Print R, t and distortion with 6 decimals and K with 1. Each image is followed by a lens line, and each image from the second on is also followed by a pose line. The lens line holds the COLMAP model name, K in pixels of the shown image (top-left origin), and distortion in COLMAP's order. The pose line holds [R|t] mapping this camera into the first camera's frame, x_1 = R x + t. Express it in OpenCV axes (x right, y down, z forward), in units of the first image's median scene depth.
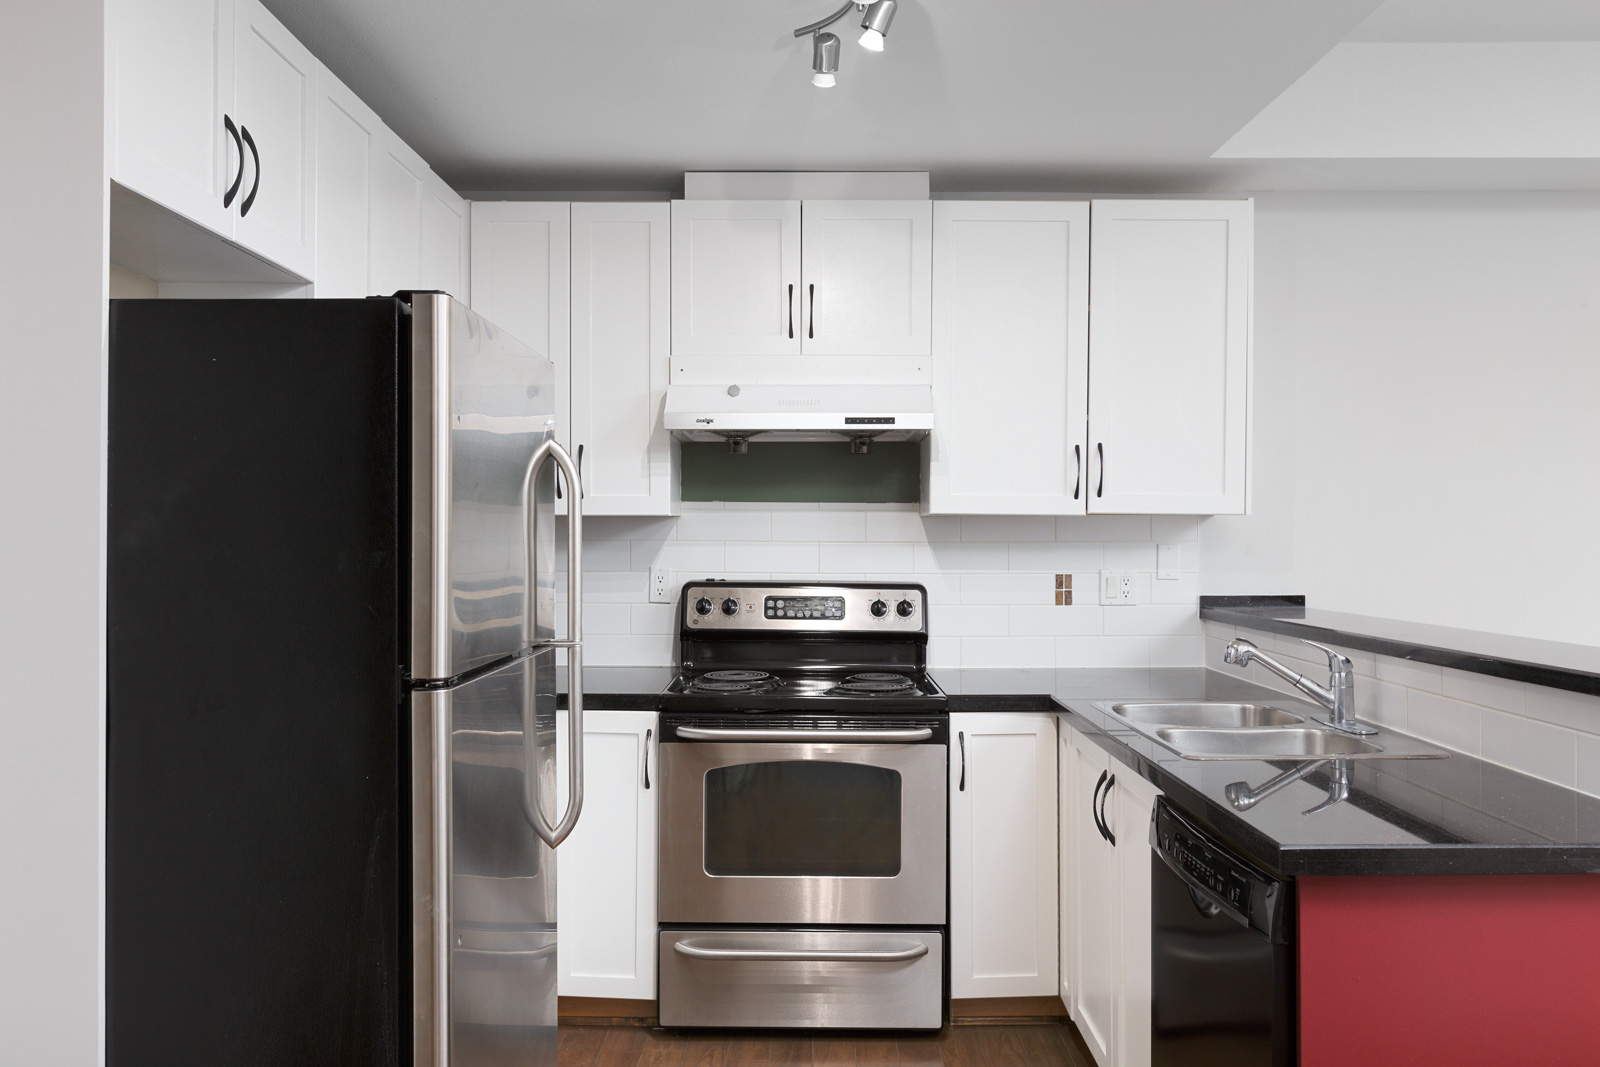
lens RADIAL K [[1273.7, 0, 800.0], [0, 1273.7, 533.5], [0, 0, 1]] dist [-0.003336, -0.000797]
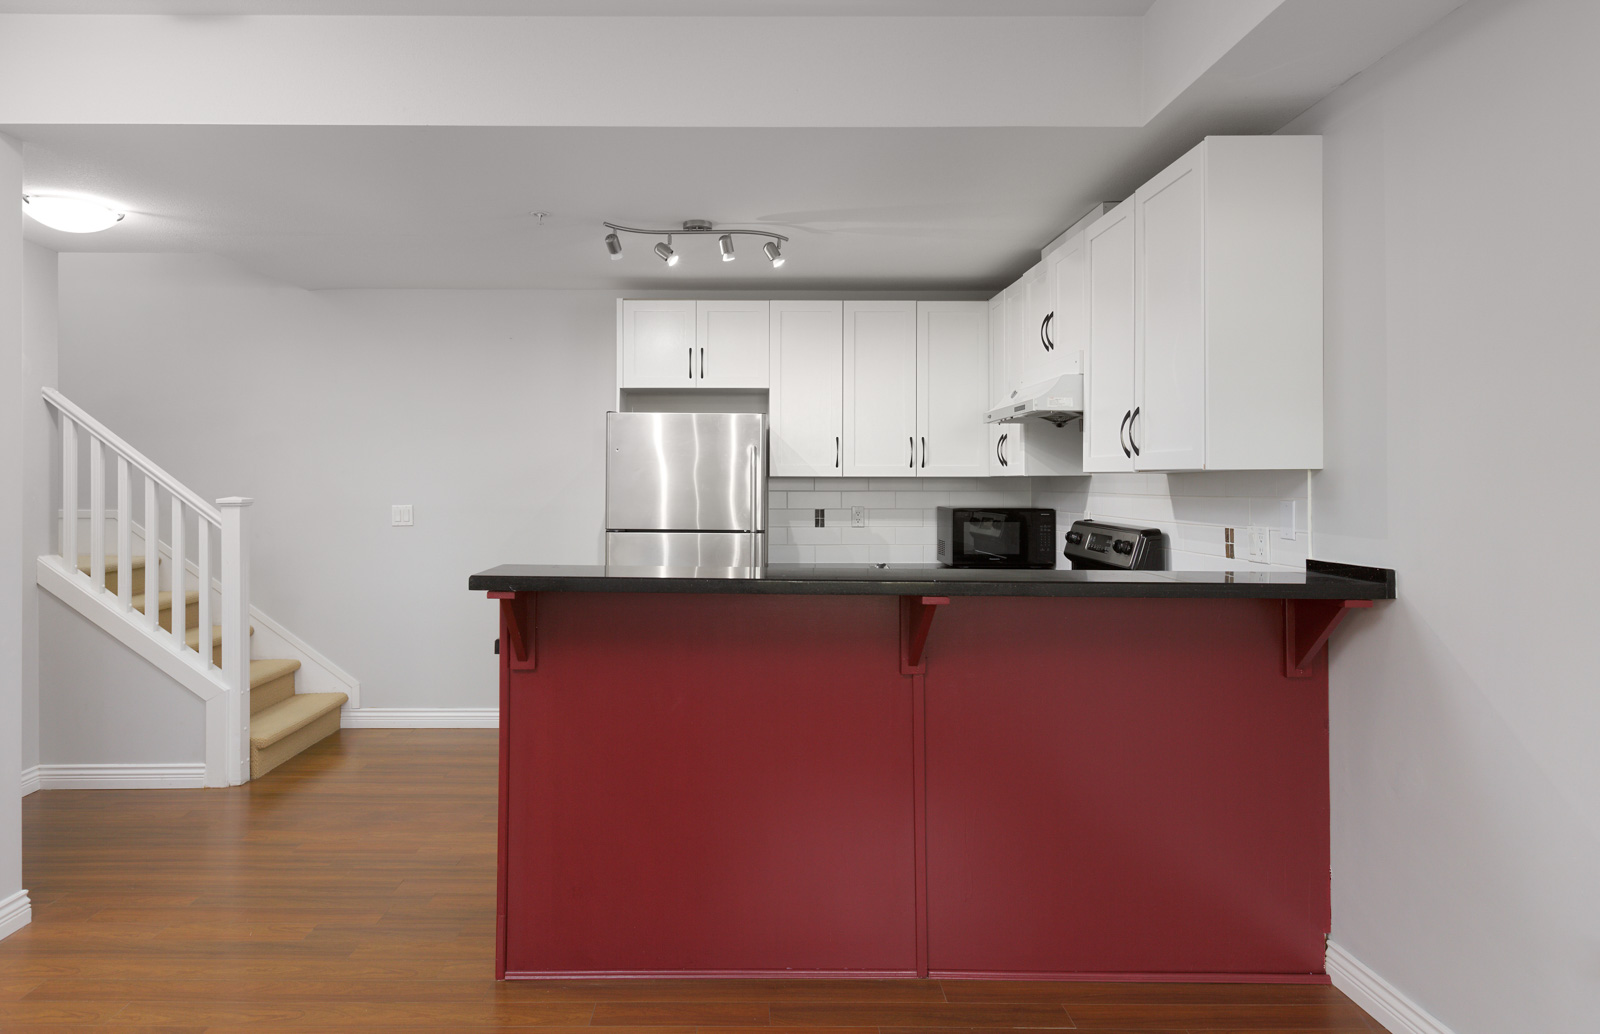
lens RADIAL K [[945.0, 0, 797.9], [0, 945.0, 479.4], [0, 0, 1]] dist [0.003122, 0.000276]
pose [[0.013453, -0.005033, -0.999897, 1.046662], [-0.005698, 0.999971, -0.005110, -0.002019], [0.999893, 0.005766, 0.013424, 0.692940]]
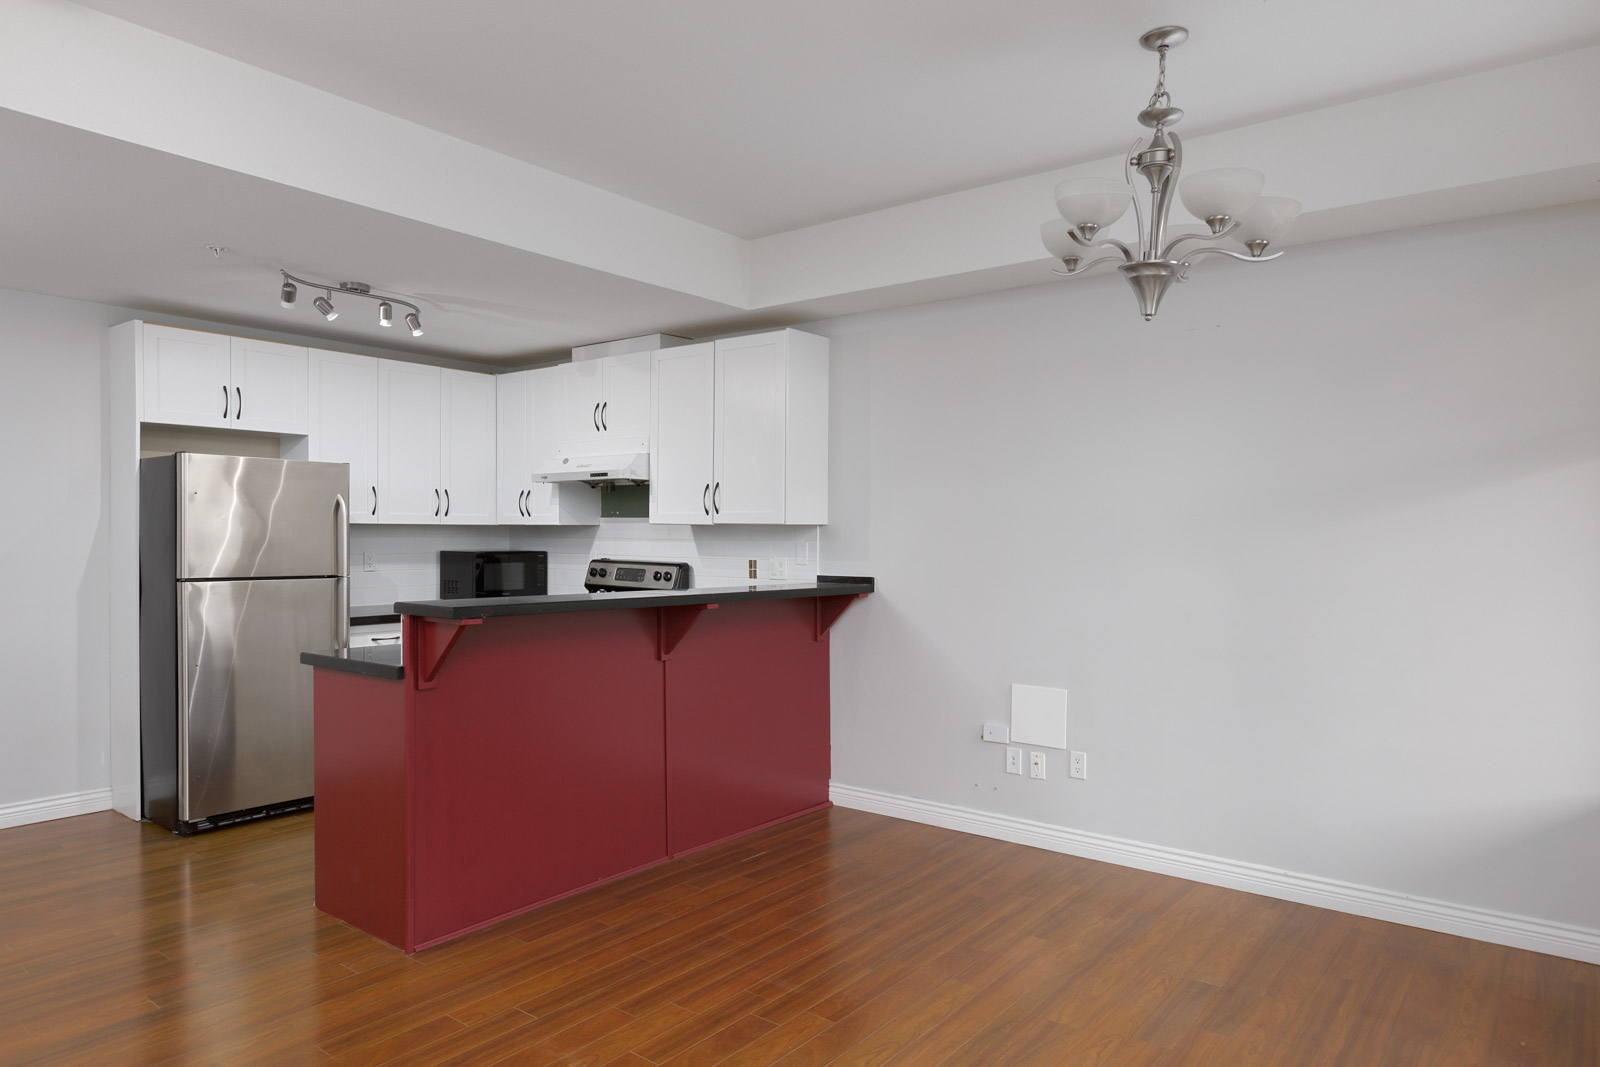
lens RADIAL K [[1004.6, 0, 800.0], [0, 1004.6, 561.1], [0, 0, 1]] dist [-0.000549, -0.000528]
pose [[0.796867, 0.021535, -0.603771, 1.131820], [-0.008004, 0.999653, 0.025091, 0.000077], [0.604102, -0.015162, 0.796763, -0.013002]]
